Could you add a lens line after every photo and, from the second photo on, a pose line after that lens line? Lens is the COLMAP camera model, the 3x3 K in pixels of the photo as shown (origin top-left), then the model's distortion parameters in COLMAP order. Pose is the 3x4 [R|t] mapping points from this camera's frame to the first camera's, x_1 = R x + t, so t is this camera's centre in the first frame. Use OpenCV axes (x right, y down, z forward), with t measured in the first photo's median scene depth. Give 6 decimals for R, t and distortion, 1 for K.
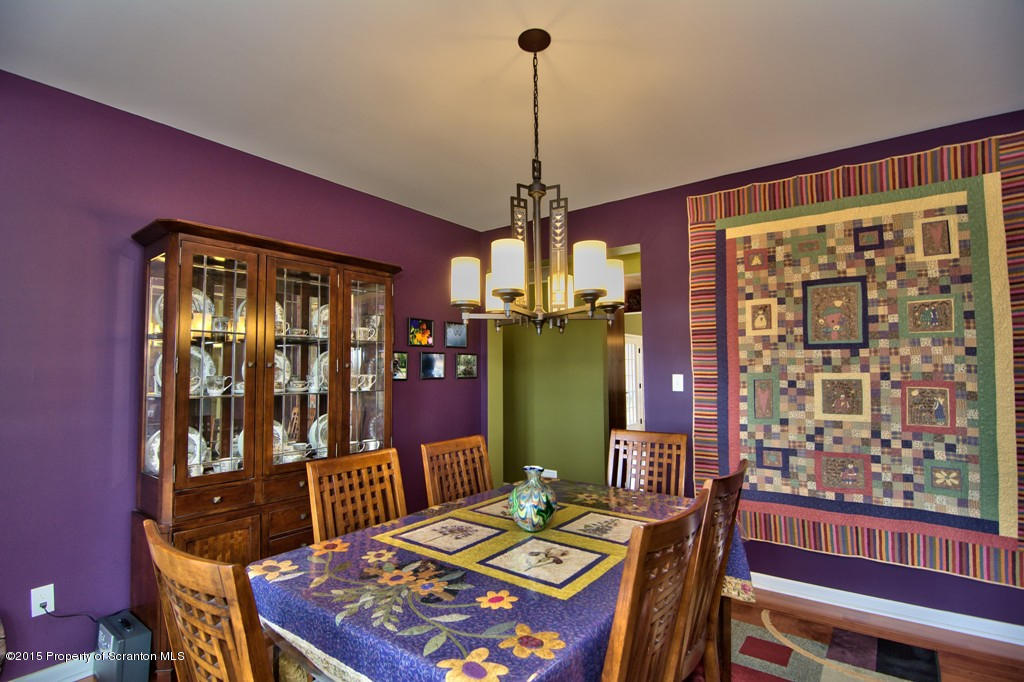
lens RADIAL K [[488.1, 0, 508.0], [0, 488.1, 342.9], [0, 0, 1]] dist [-0.010255, -0.007627]
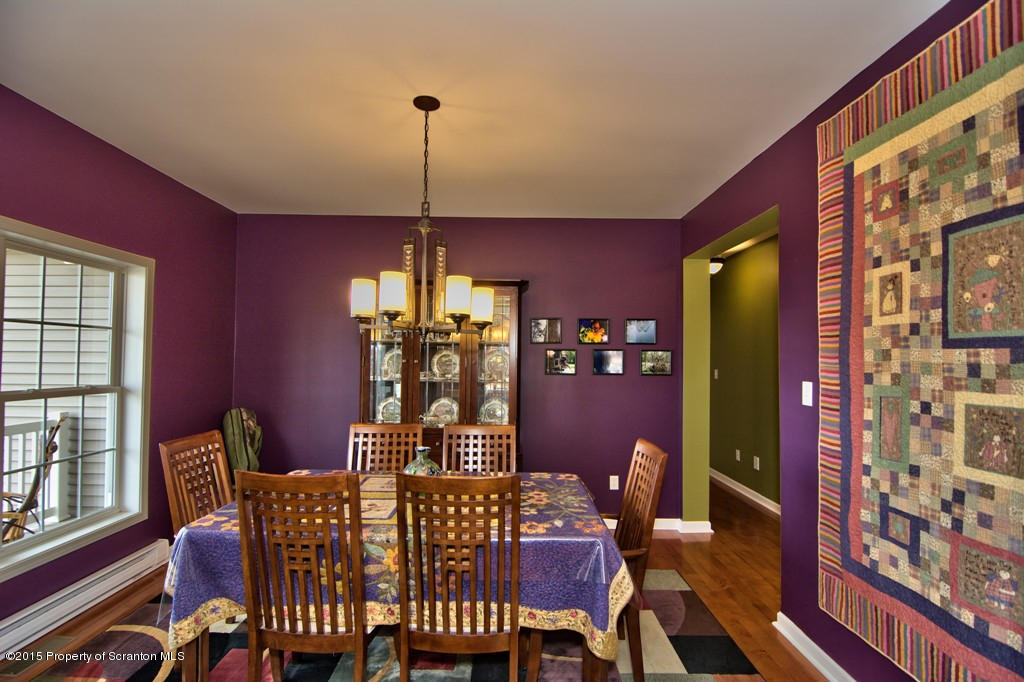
lens RADIAL K [[488.1, 0, 509.3], [0, 488.1, 342.2], [0, 0, 1]] dist [-0.010255, -0.007627]
pose [[0.603318, -0.014363, -0.797372, 0.734905], [0.031964, 0.999470, 0.006181, -0.012763], [0.796860, -0.029216, 0.603457, 0.258120]]
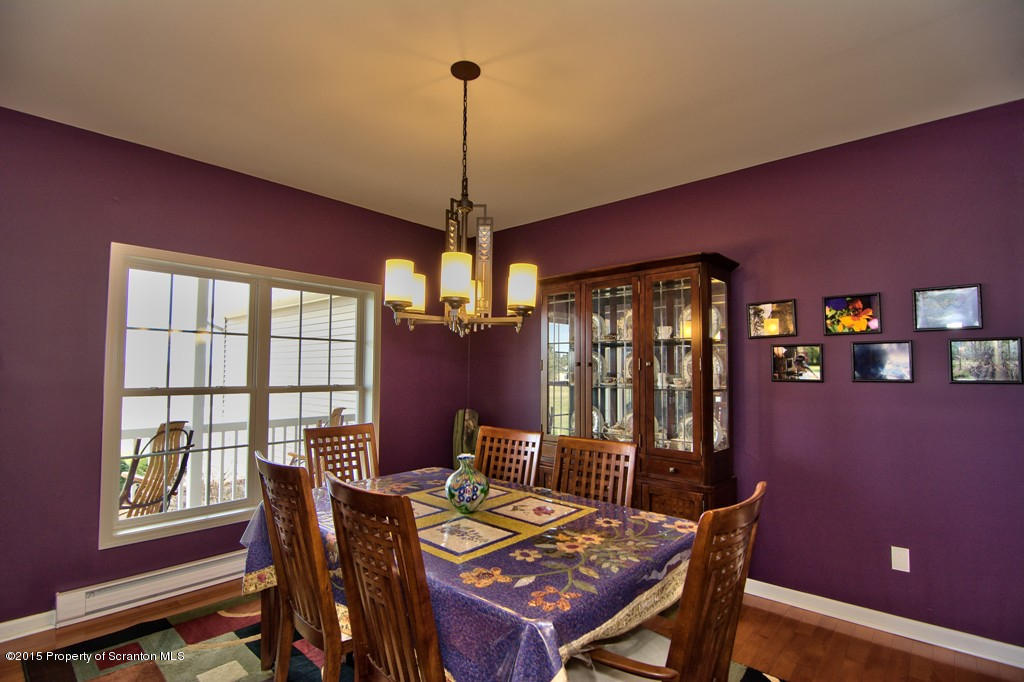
lens RADIAL K [[488.1, 0, 511.3], [0, 488.1, 345.0], [0, 0, 1]] dist [-0.010255, -0.007627]
pose [[-0.088309, -0.047254, -0.994972, 0.711043], [0.055208, 0.997107, -0.052256, 0.040388], [0.994562, -0.059545, -0.085445, 0.739452]]
